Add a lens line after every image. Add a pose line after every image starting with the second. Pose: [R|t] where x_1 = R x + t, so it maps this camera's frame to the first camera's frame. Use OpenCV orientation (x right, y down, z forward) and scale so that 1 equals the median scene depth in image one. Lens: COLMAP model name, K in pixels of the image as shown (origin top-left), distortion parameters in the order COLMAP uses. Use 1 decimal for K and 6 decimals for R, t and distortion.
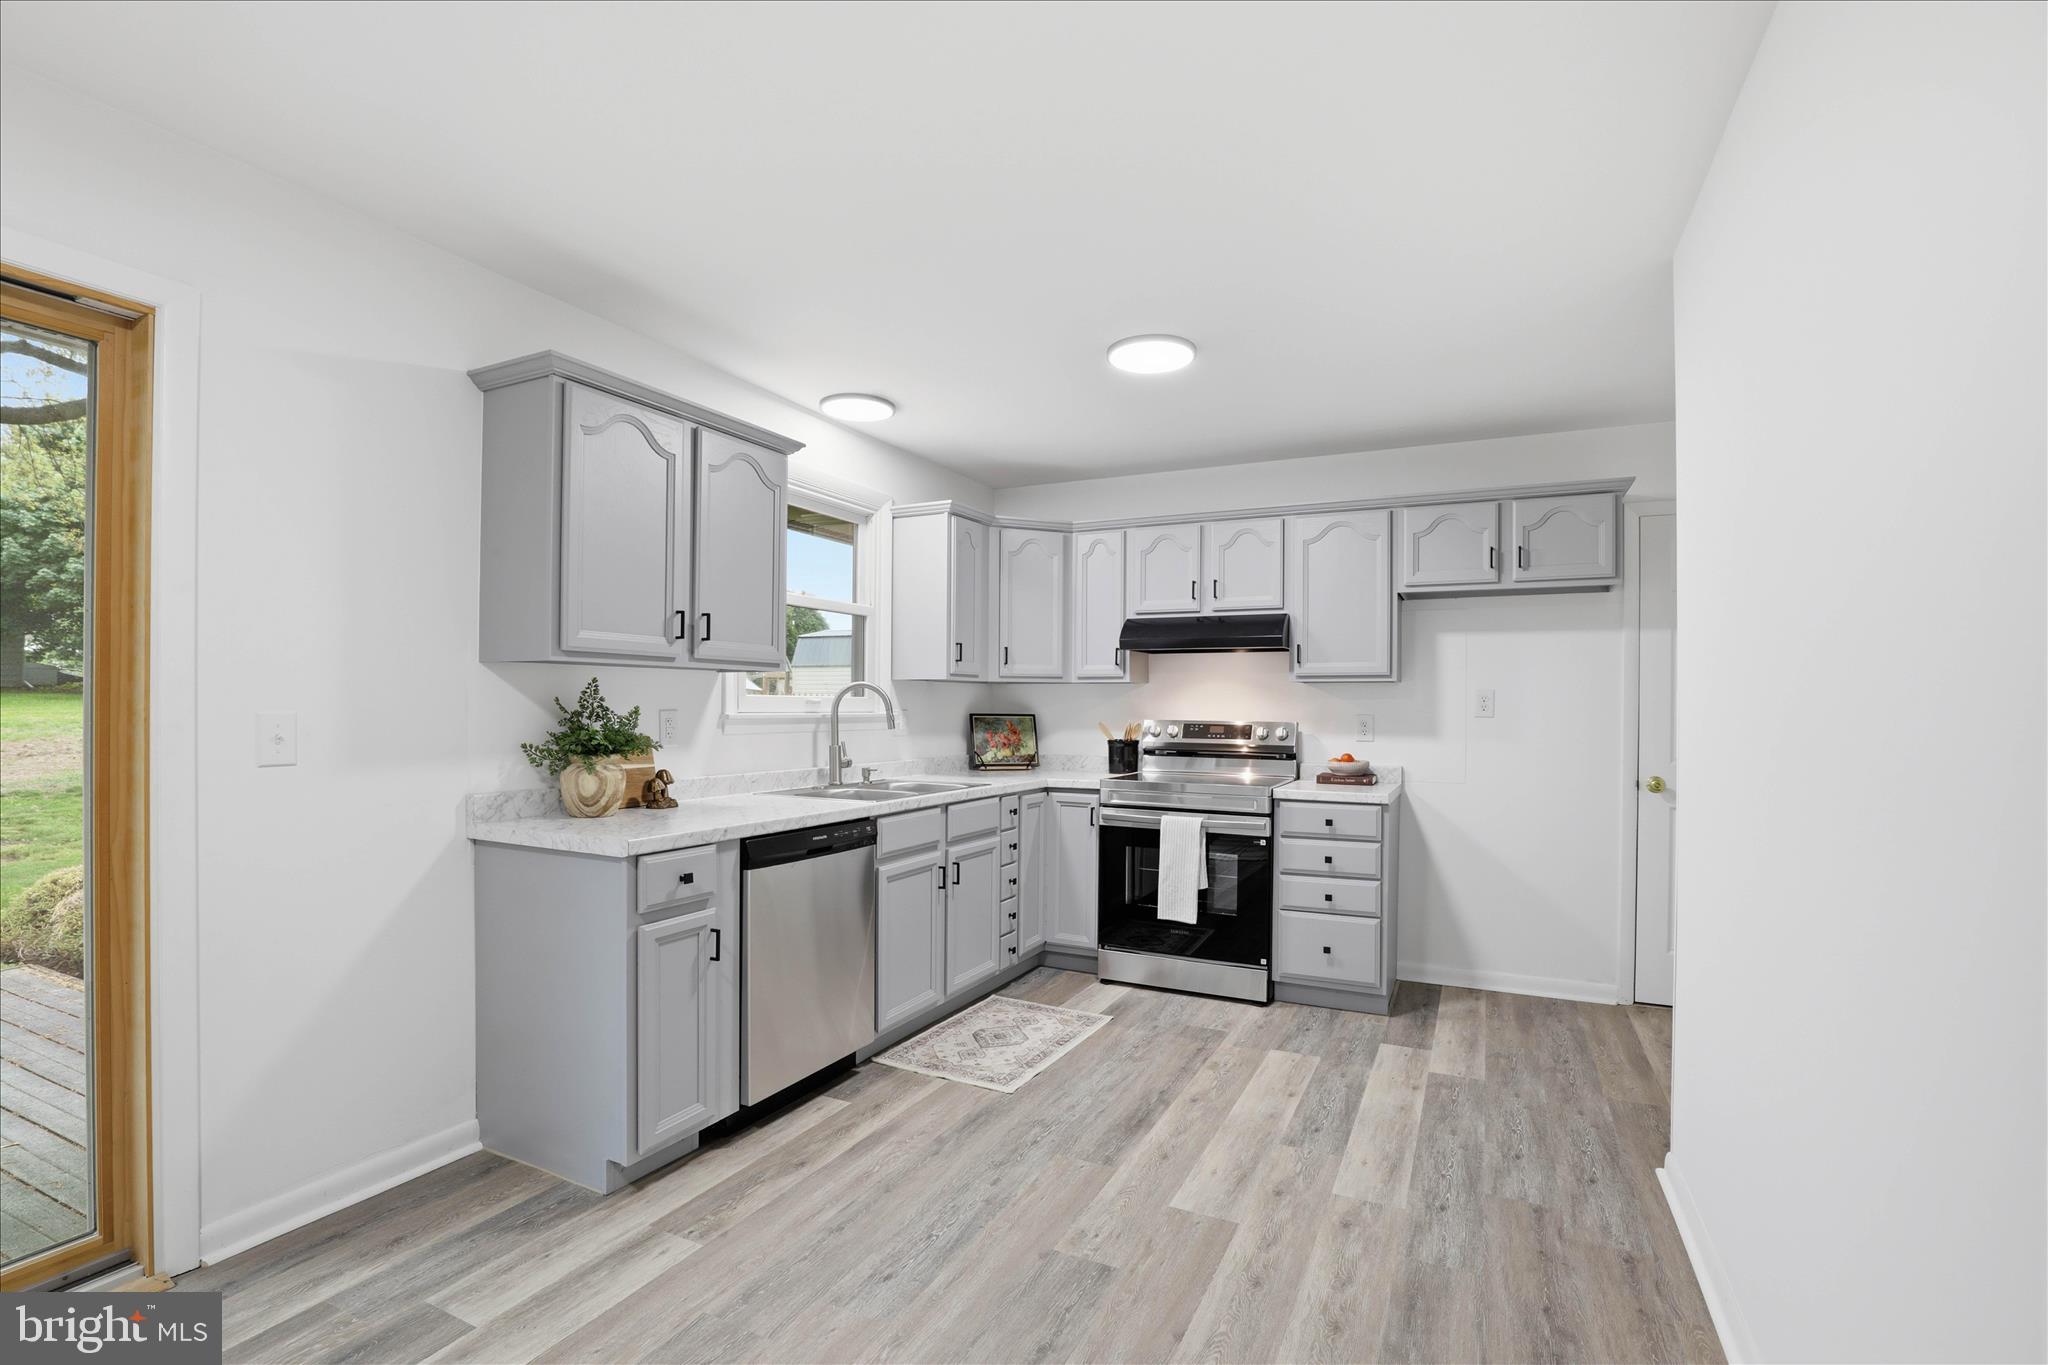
lens RADIAL K [[940.1, 0, 1027.4], [0, 940.1, 761.9], [0, 0, 1]] dist [-0.016308, 0.000143]
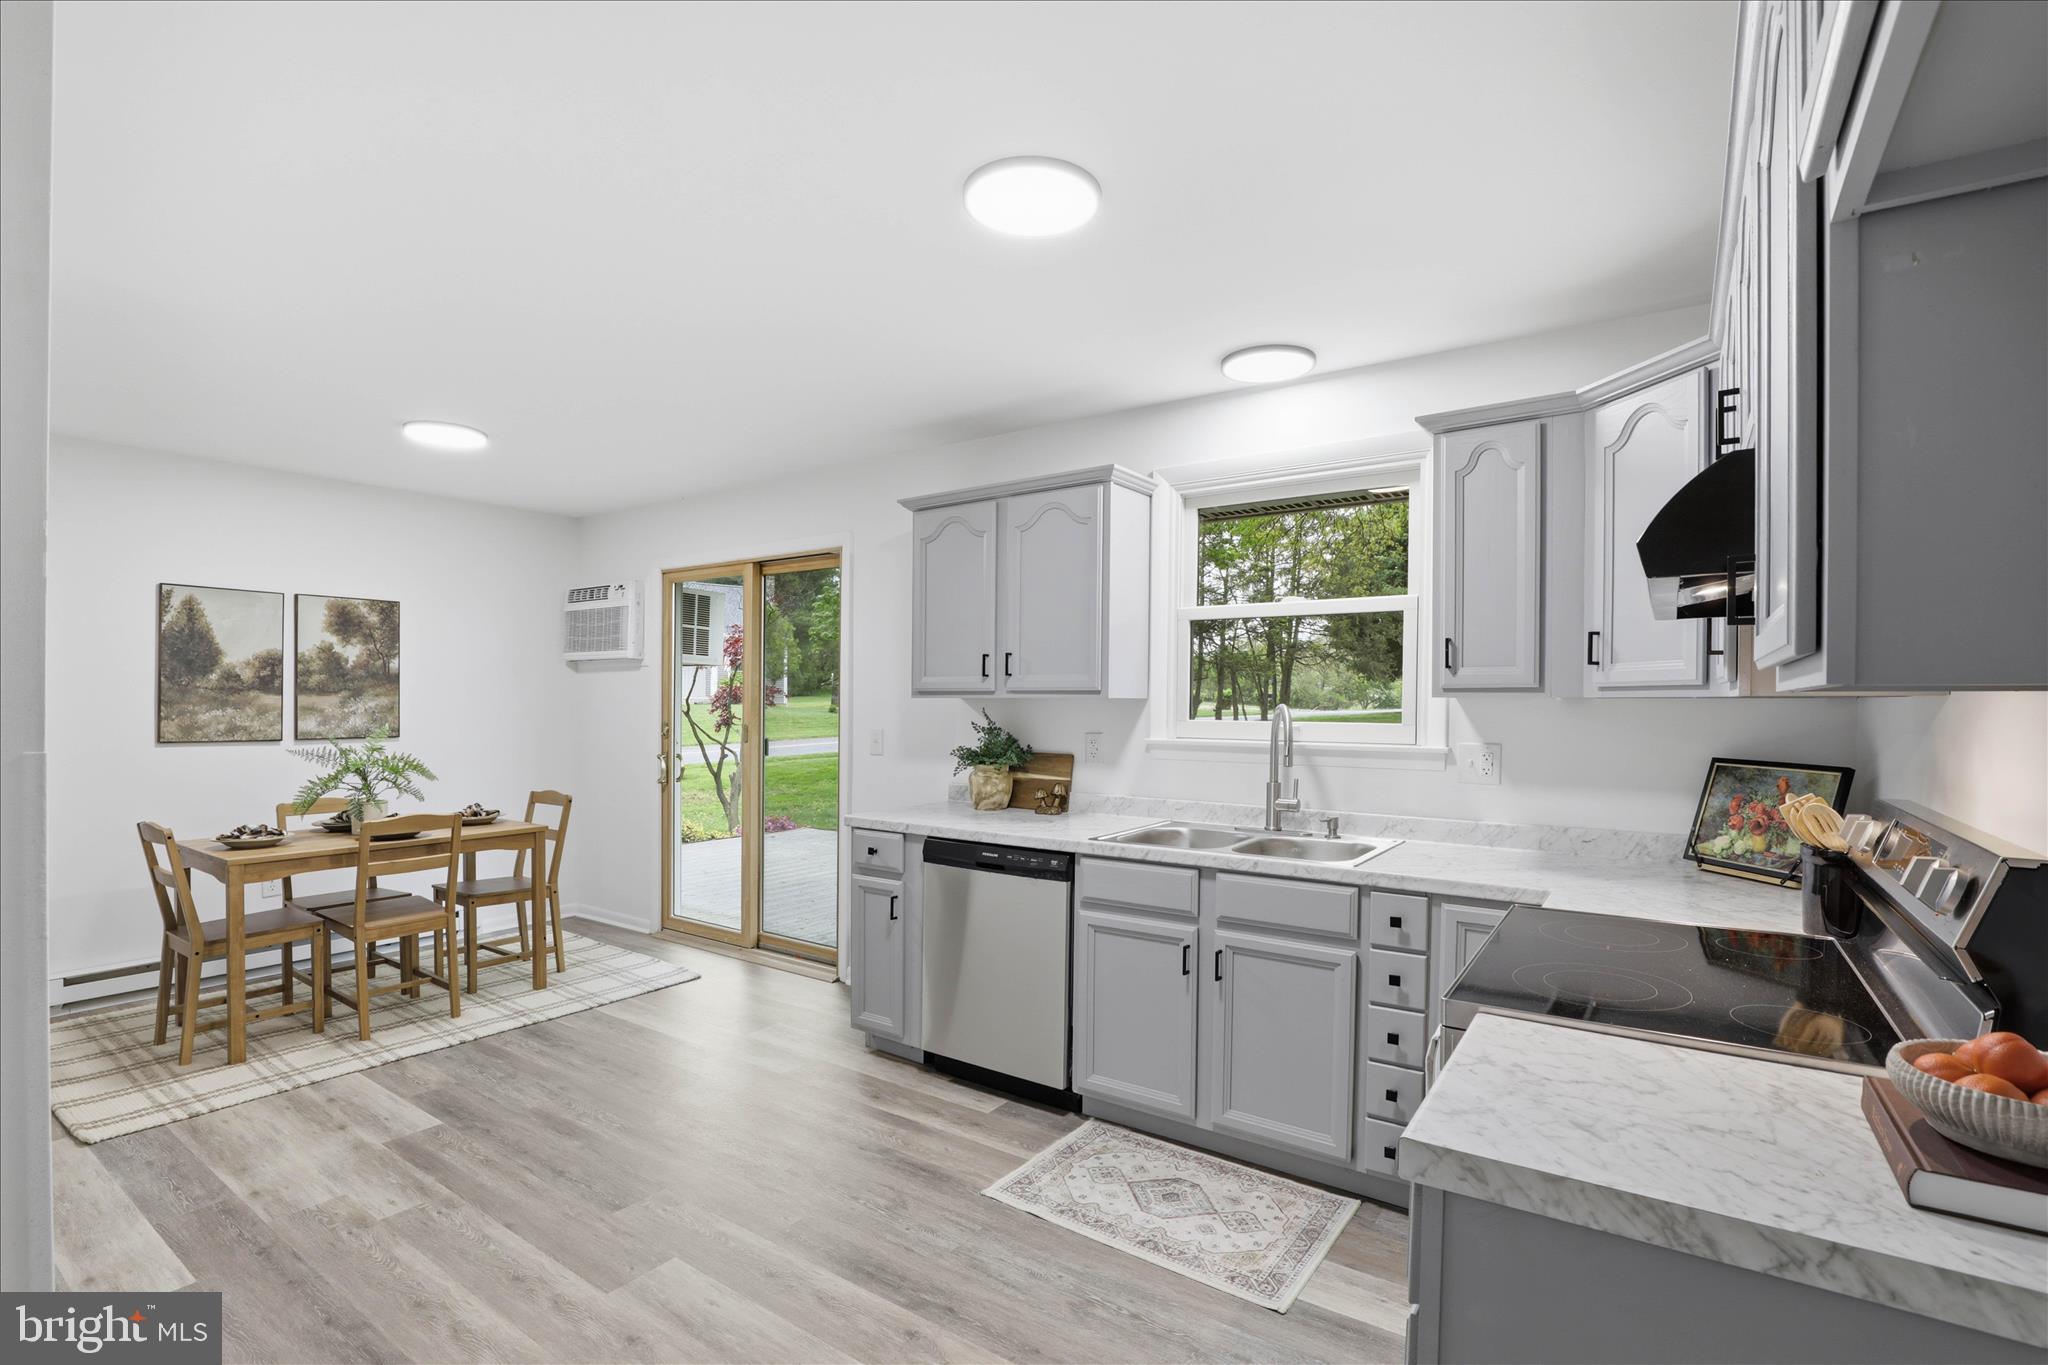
lens RADIAL K [[940.1, 0, 1038.2], [0, 940.1, 691.6], [0, 0, 1]] dist [-0.033229, 0.004421]
pose [[-0.136918, -0.013987, -0.990484, 0.664550], [-0.062370, 0.998038, -0.005472, -0.082401], [0.988617, 0.061027, -0.137522, 0.921094]]
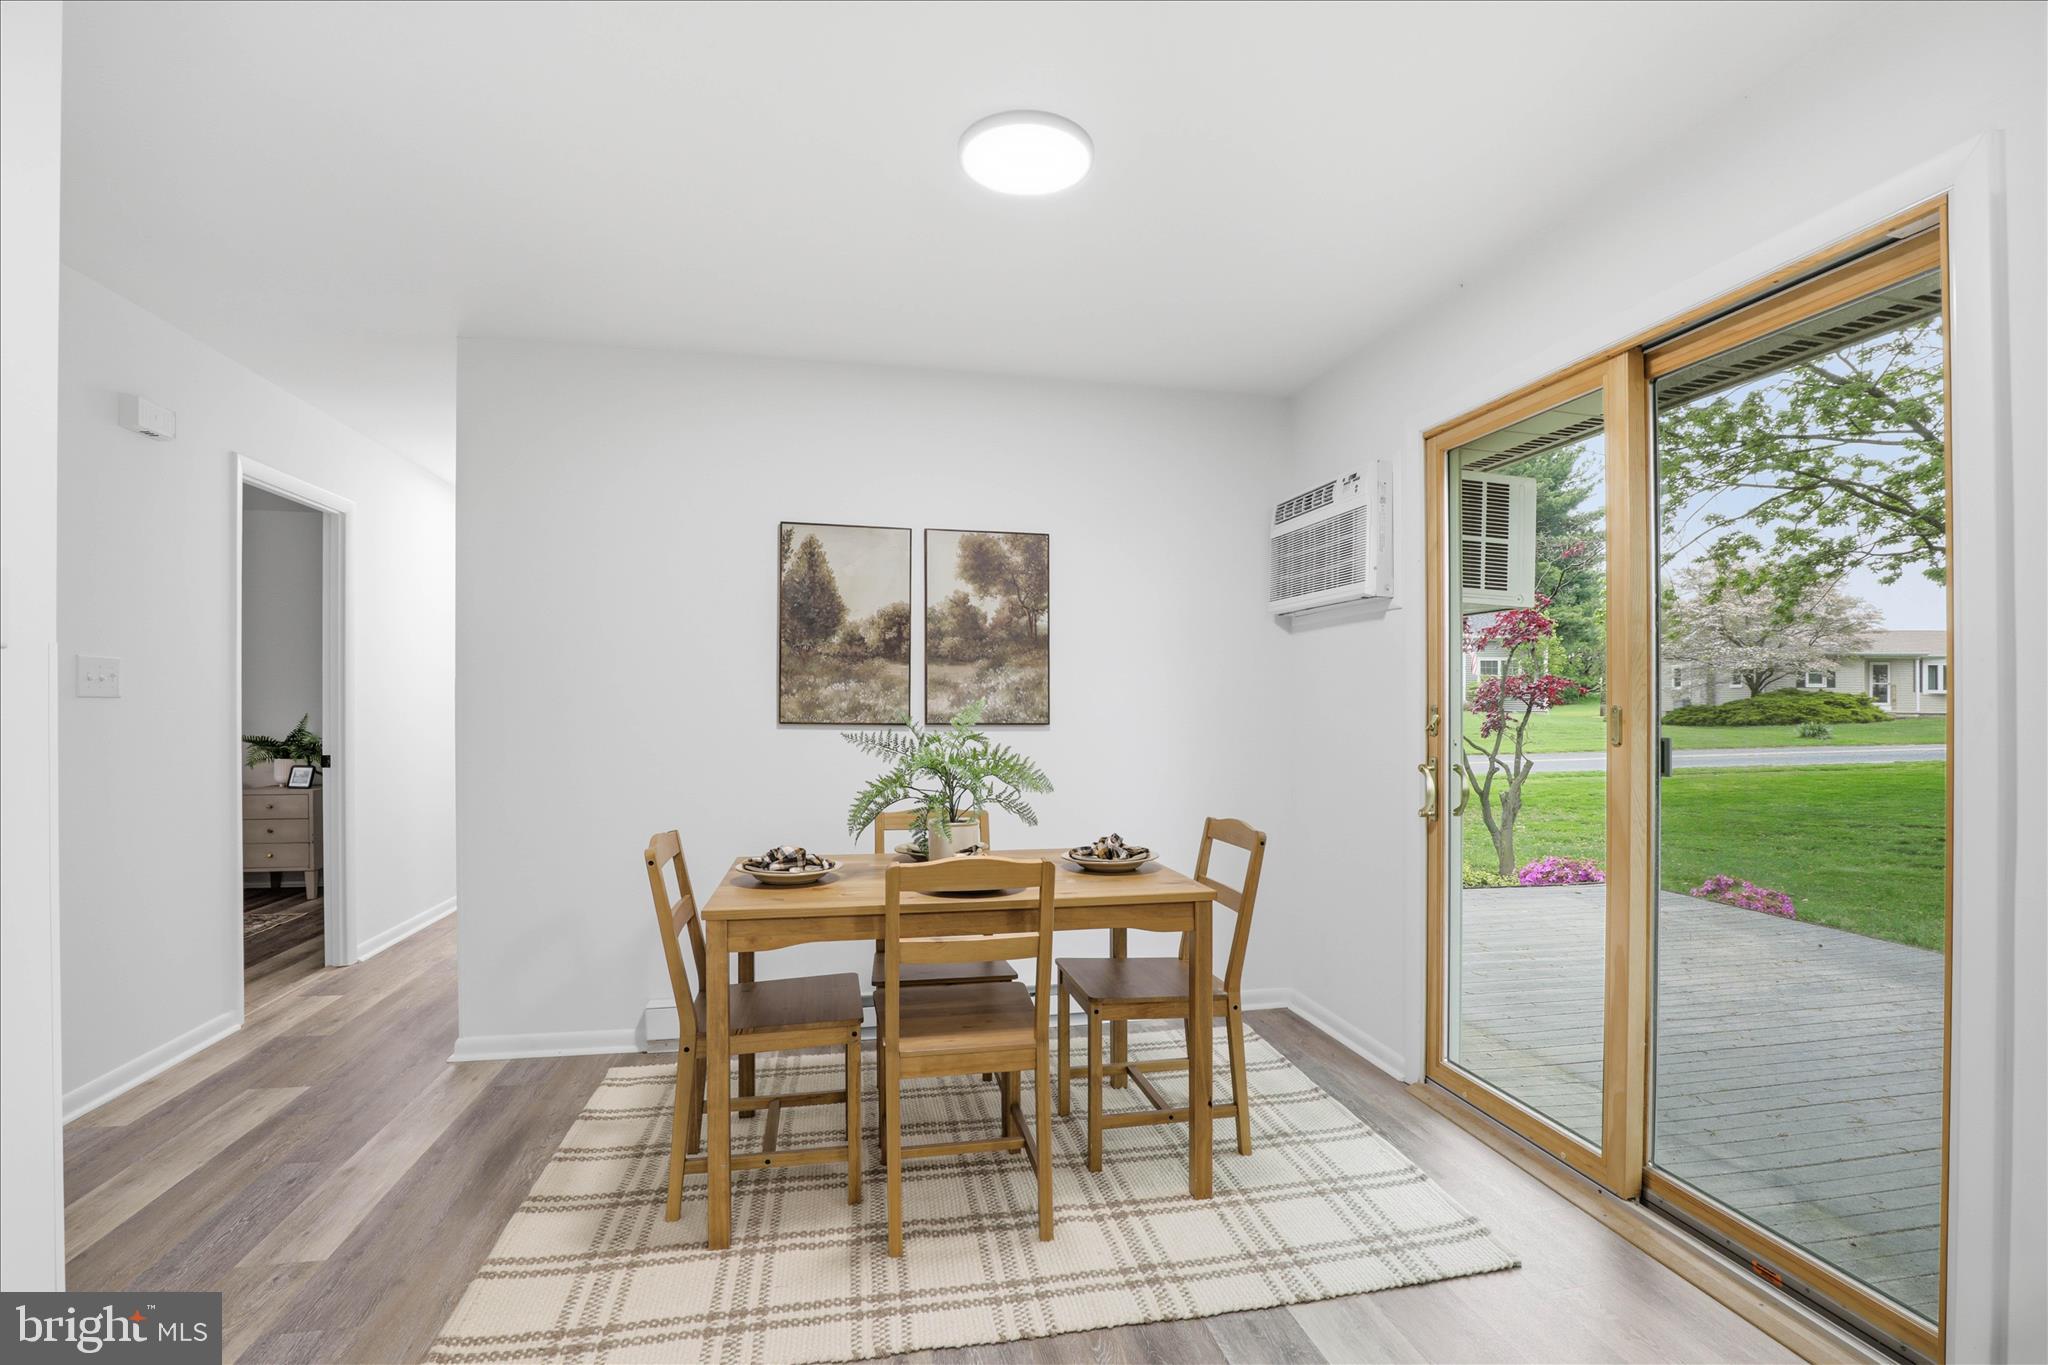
lens RADIAL K [[933.5, 0, 1027.9], [0, 933.5, 706.3], [0, 0, 1]] dist [-0.030483, 0.000967]
pose [[-0.783023, -0.010170, -0.621910, 0.075964], [-0.046329, 0.998042, 0.042010, -0.024619], [0.620265, 0.061707, -0.781961, 0.561490]]
